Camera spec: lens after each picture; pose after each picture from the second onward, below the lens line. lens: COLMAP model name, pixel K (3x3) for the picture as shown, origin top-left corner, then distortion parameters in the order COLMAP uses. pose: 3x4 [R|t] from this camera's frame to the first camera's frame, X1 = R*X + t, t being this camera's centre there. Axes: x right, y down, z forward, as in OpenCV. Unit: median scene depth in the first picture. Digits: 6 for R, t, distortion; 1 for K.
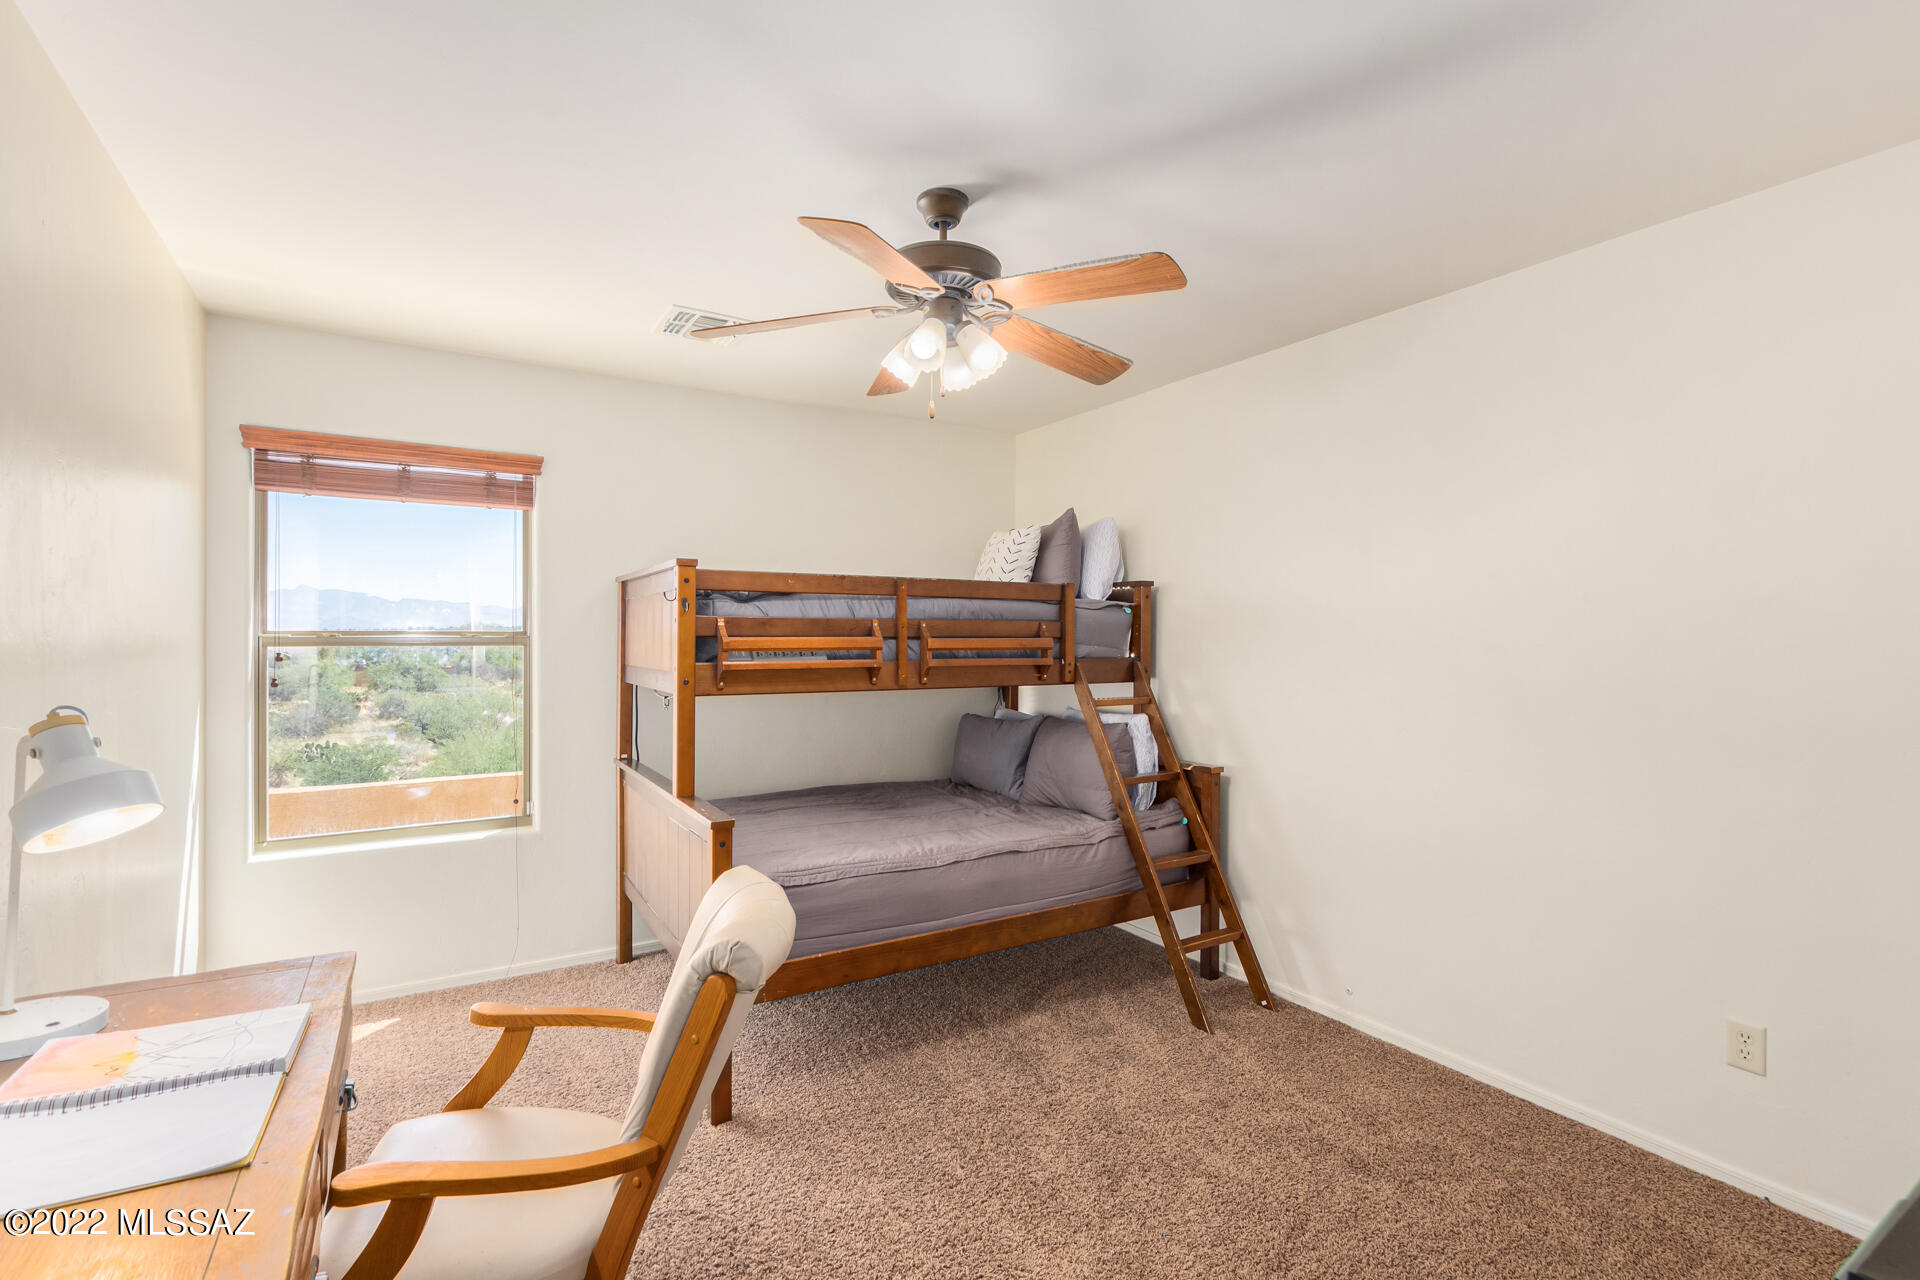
lens RADIAL K [[895.6, 0, 958.9], [0, 895.6, 633.1], [0, 0, 1]] dist [0.002427, 0.000126]
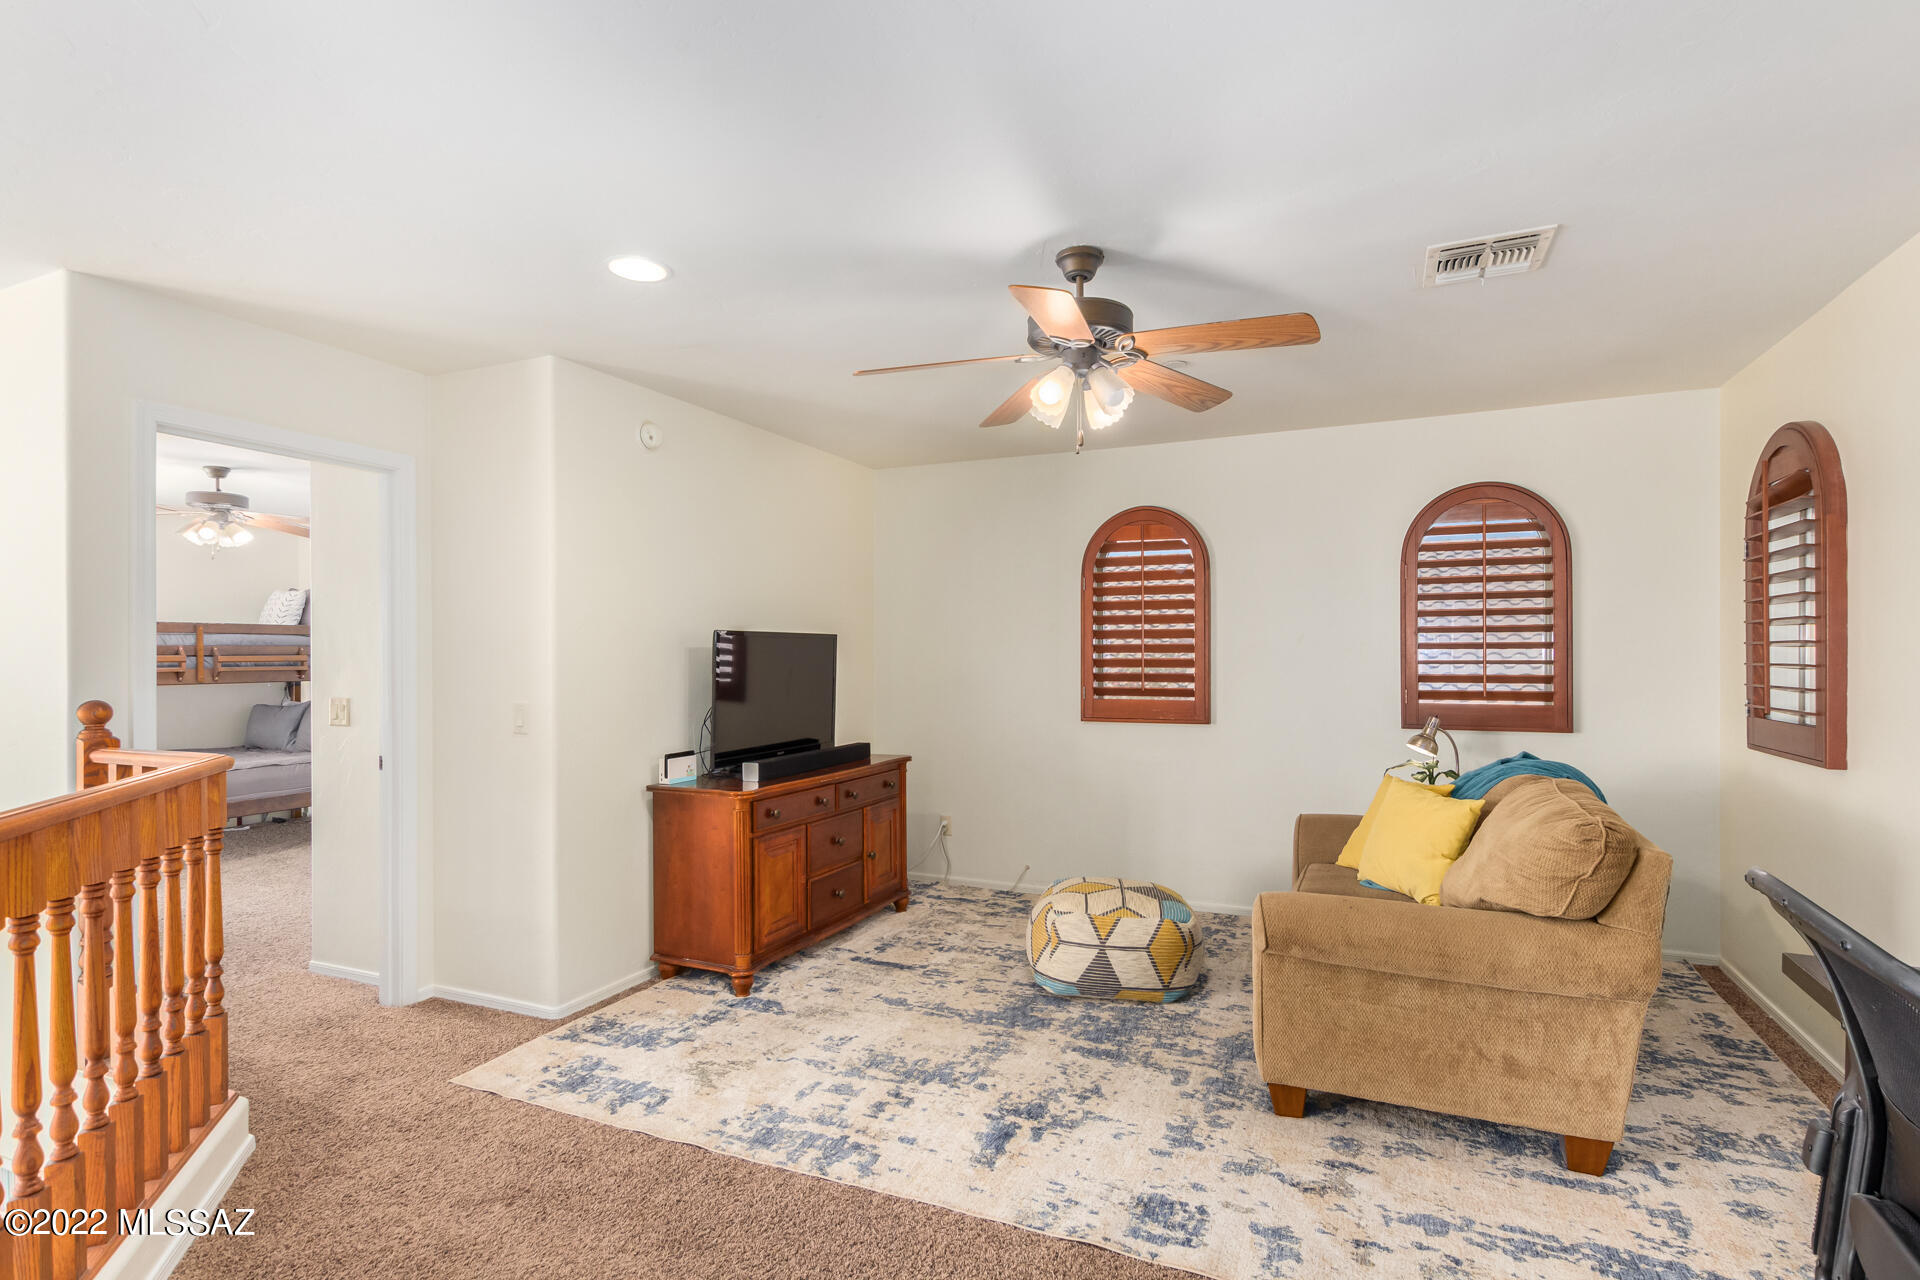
lens RADIAL K [[895.6, 0, 969.2], [0, 895.6, 646.8], [0, 0, 1]] dist [0.002427, 0.000126]
pose [[0.810159, -0.003174, 0.586202, 0.135087], [0.010873, 0.999895, -0.009613, 0.021583], [-0.586110, 0.014162, 0.810108, -1.413997]]
